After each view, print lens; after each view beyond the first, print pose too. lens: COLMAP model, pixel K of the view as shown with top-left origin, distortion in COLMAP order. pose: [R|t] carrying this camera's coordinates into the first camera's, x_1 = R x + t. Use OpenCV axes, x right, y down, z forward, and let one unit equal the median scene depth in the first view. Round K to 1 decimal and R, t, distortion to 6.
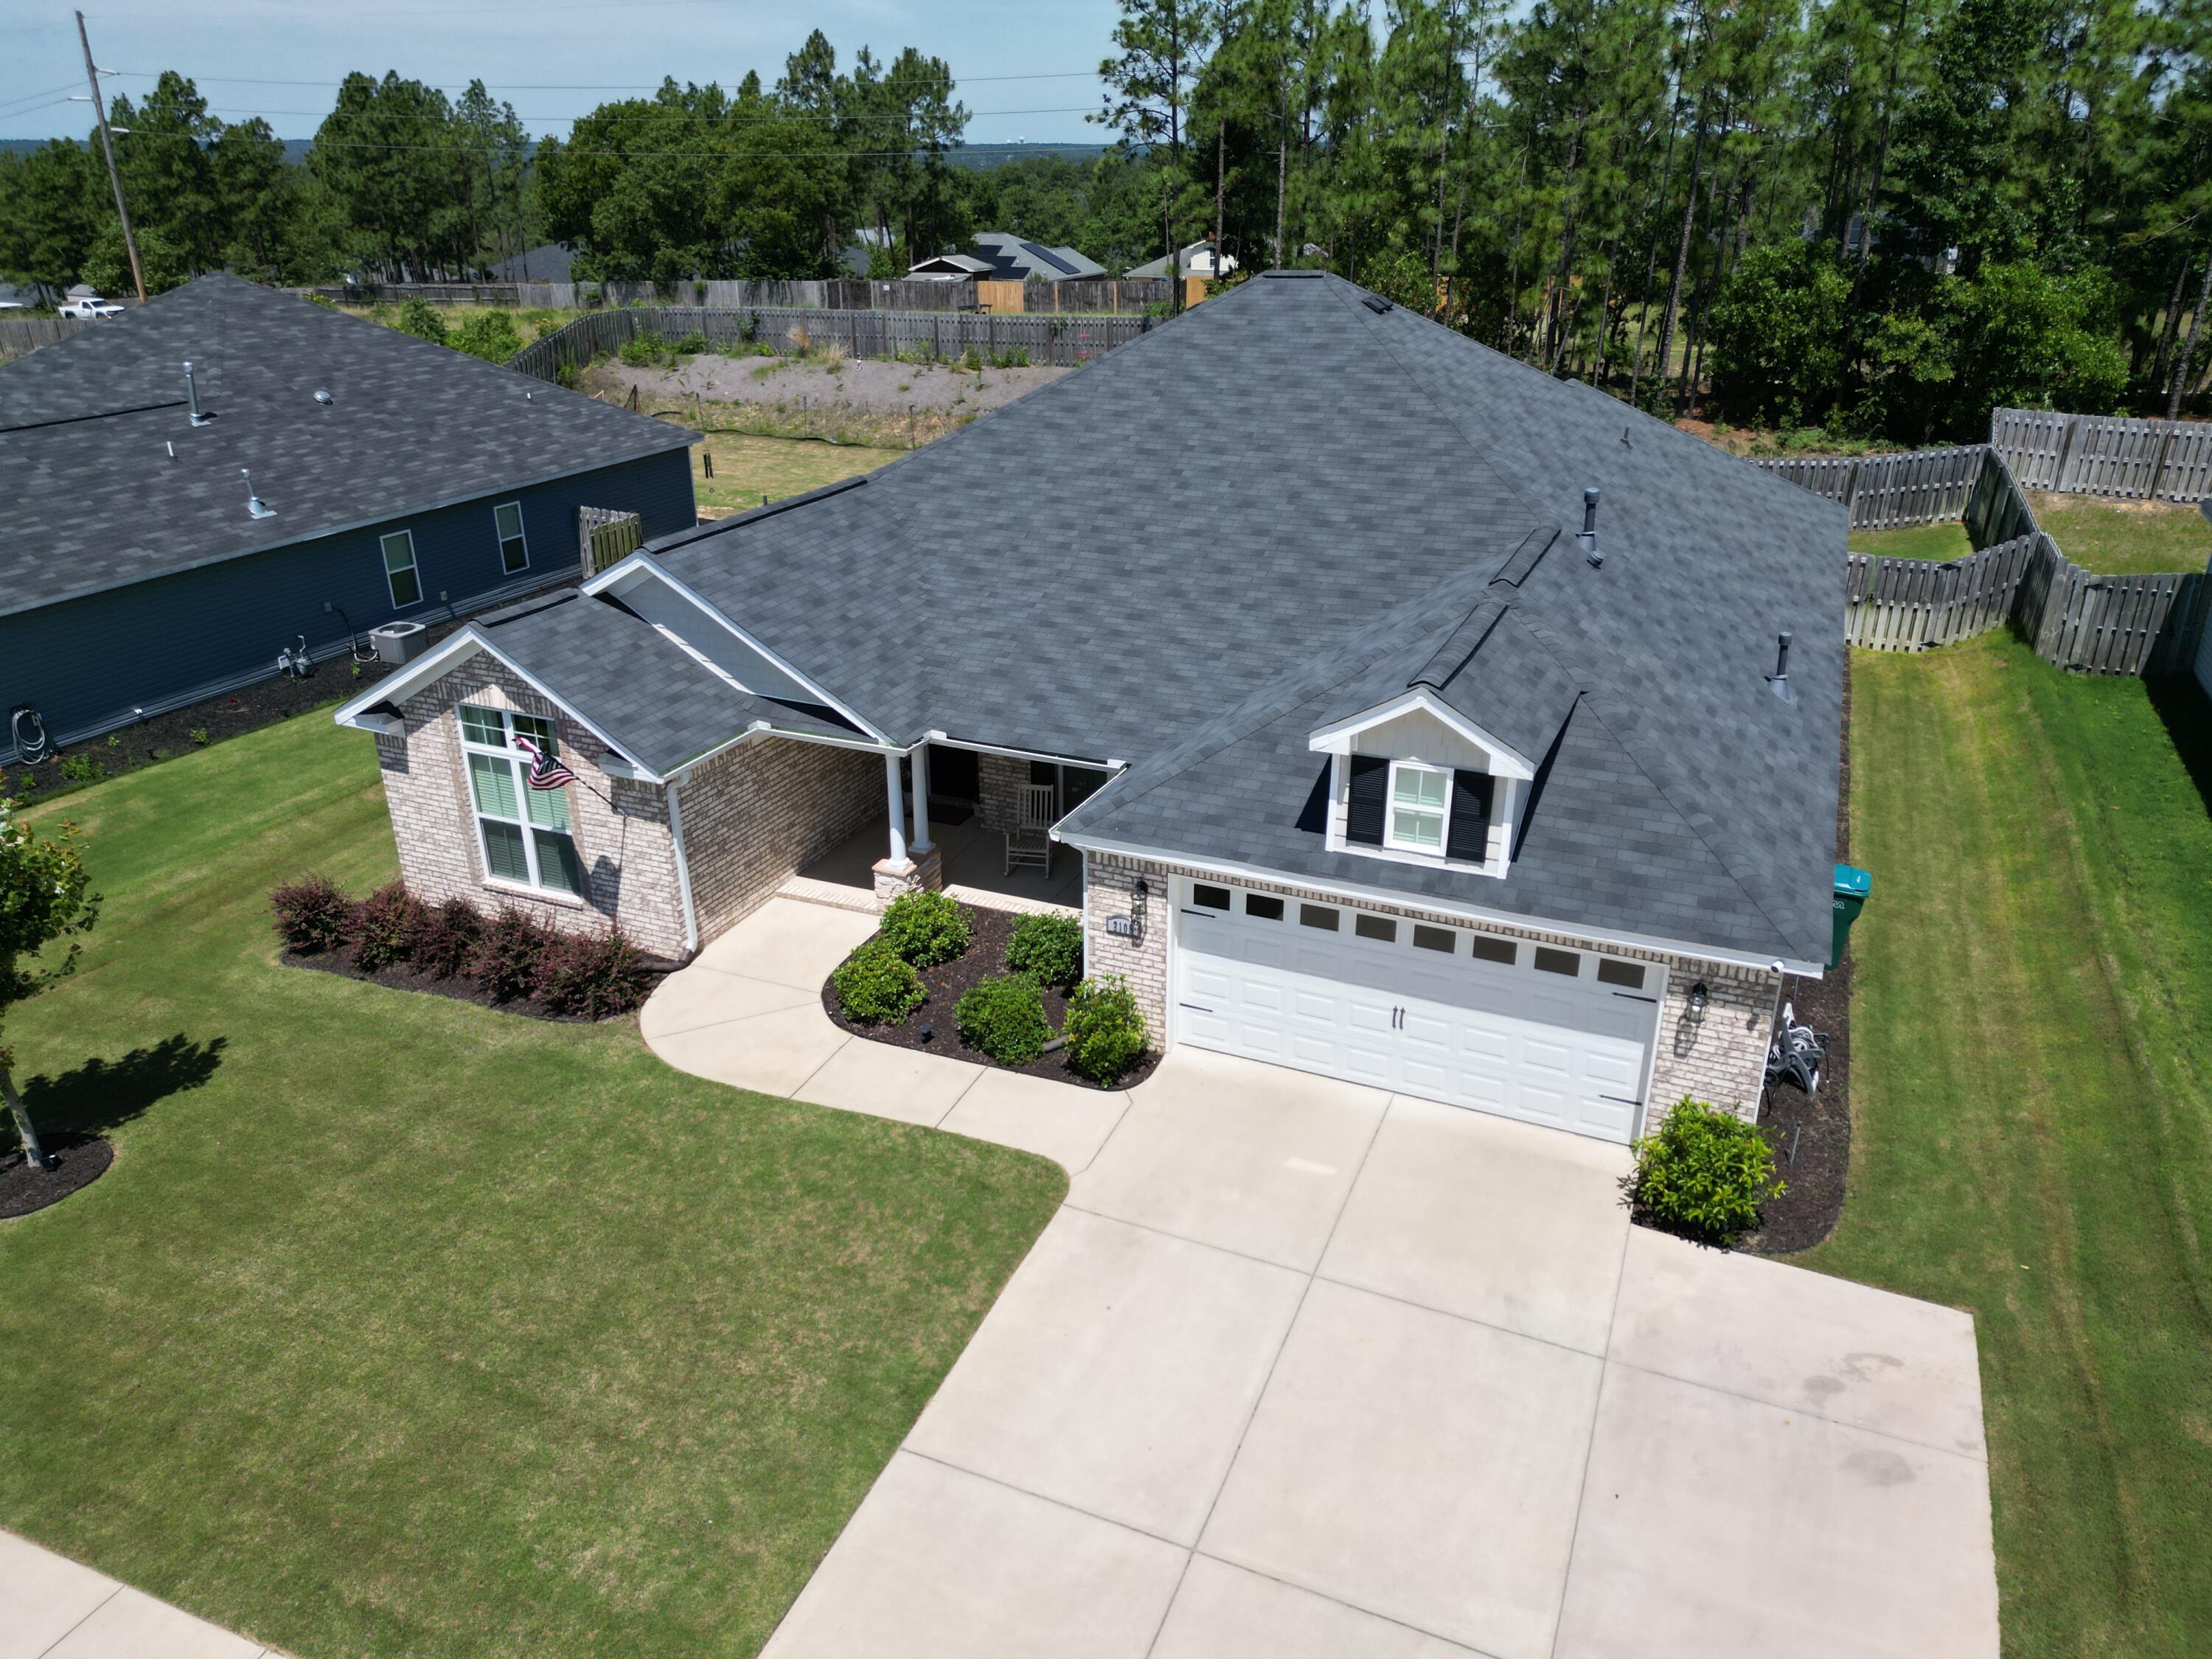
lens RADIAL K [[1539.2, 0, 1106.0], [0, 1539.2, 829.5], [0, 0, 1]] dist [0.098332, -0.104903]
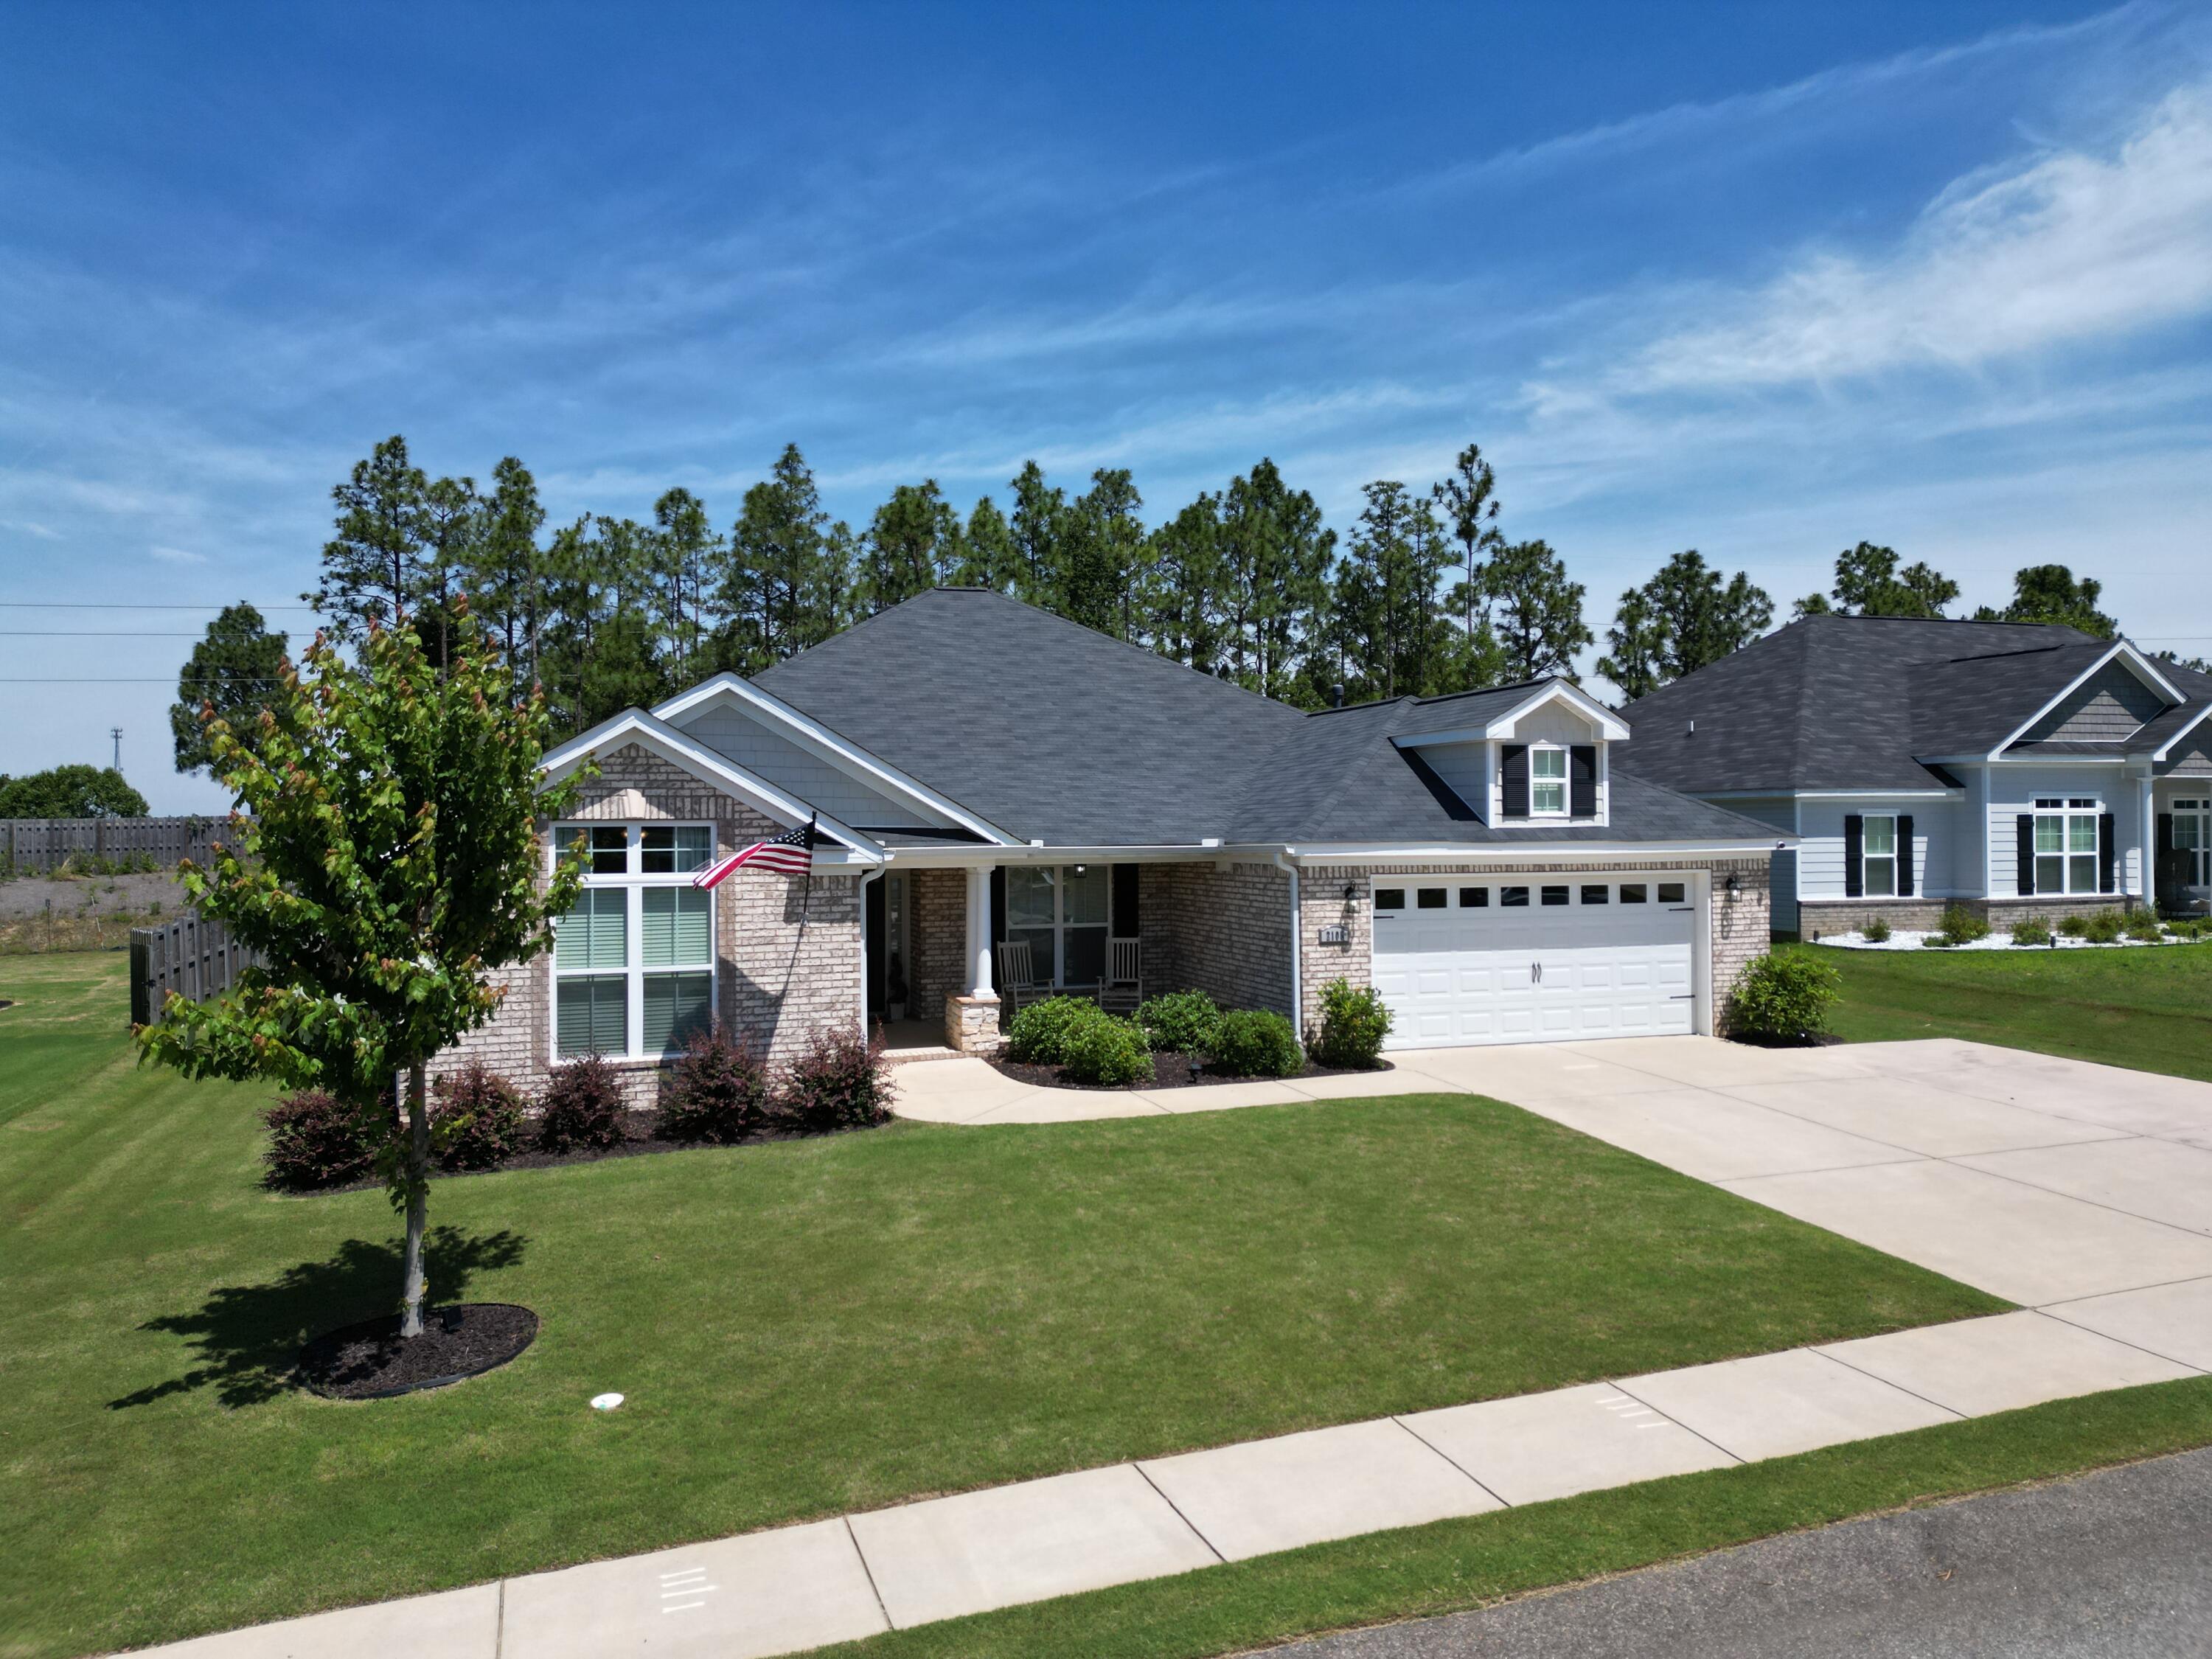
lens RADIAL K [[1539.2, 0, 1106.0], [0, 1539.2, 829.5], [0, 0, 1]] dist [0.098332, -0.104903]
pose [[0.741406, -0.002847, 0.671050, -0.758057], [0.273111, 0.914706, -0.297865, 0.246860], [-0.612966, 0.404110, 0.678946, 0.270200]]
